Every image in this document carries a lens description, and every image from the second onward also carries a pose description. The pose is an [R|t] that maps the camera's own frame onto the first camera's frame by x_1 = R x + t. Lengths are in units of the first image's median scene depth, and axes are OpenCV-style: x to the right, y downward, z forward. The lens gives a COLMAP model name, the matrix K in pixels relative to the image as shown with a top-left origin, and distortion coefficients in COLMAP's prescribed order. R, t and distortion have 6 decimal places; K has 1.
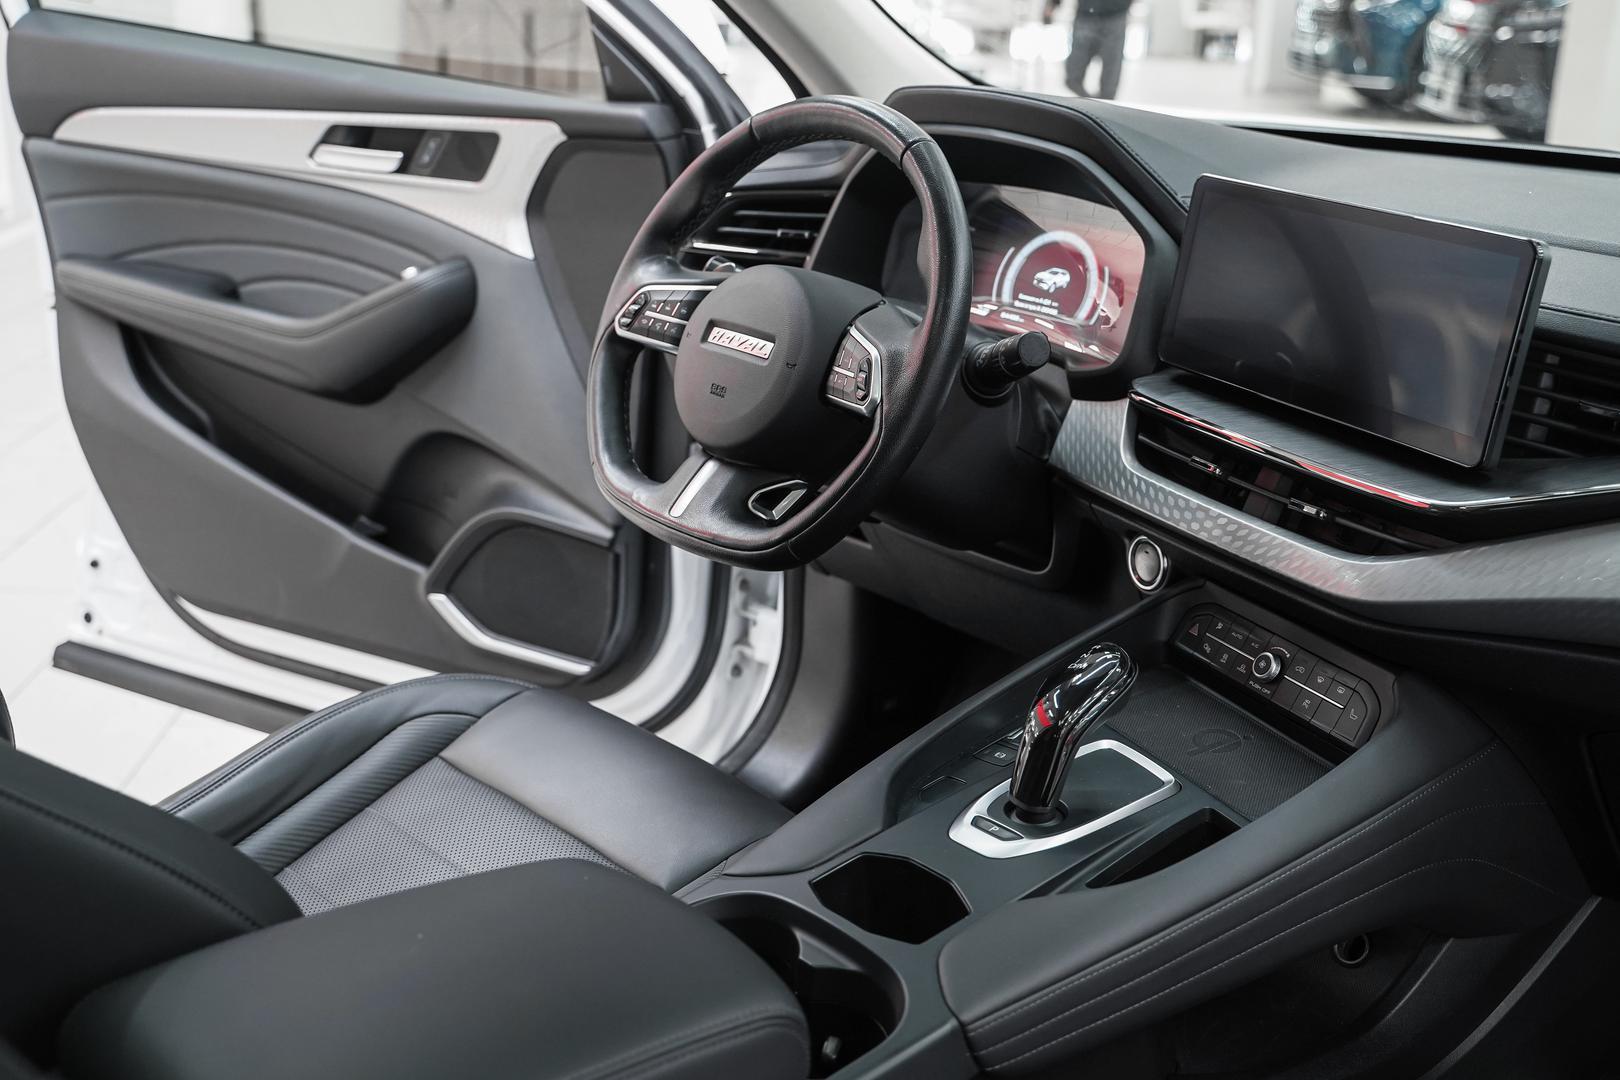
lens RADIAL K [[1831.5, 0, 805.8], [0, 1831.5, 507.0], [0, 0, 1]] dist [0.003060, 0.000000]
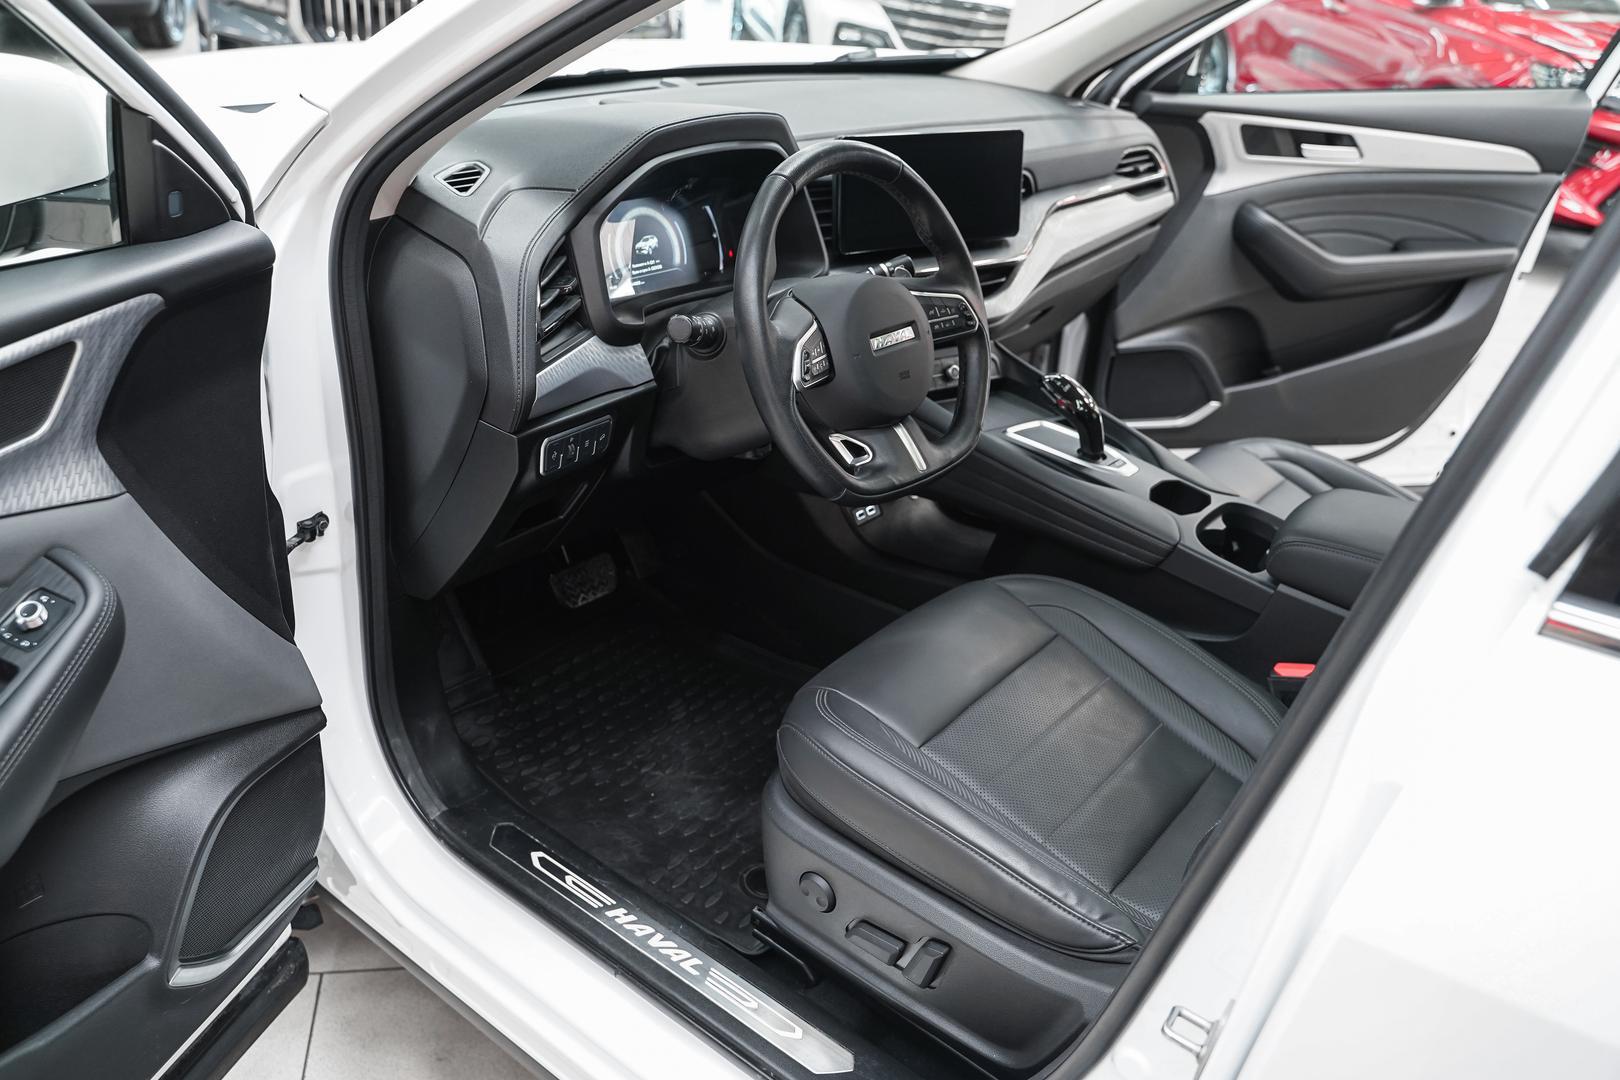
lens RADIAL K [[1307.0, 0, 799.5], [0, 1307.0, 542.6], [0, 0, 1]] dist [-0.003441, -0.003100]
pose [[-0.169364, -0.495203, 0.852109, -0.870613], [0.201263, 0.829001, 0.521776, -0.455425], [-0.964784, 0.259868, -0.040736, 1.078888]]
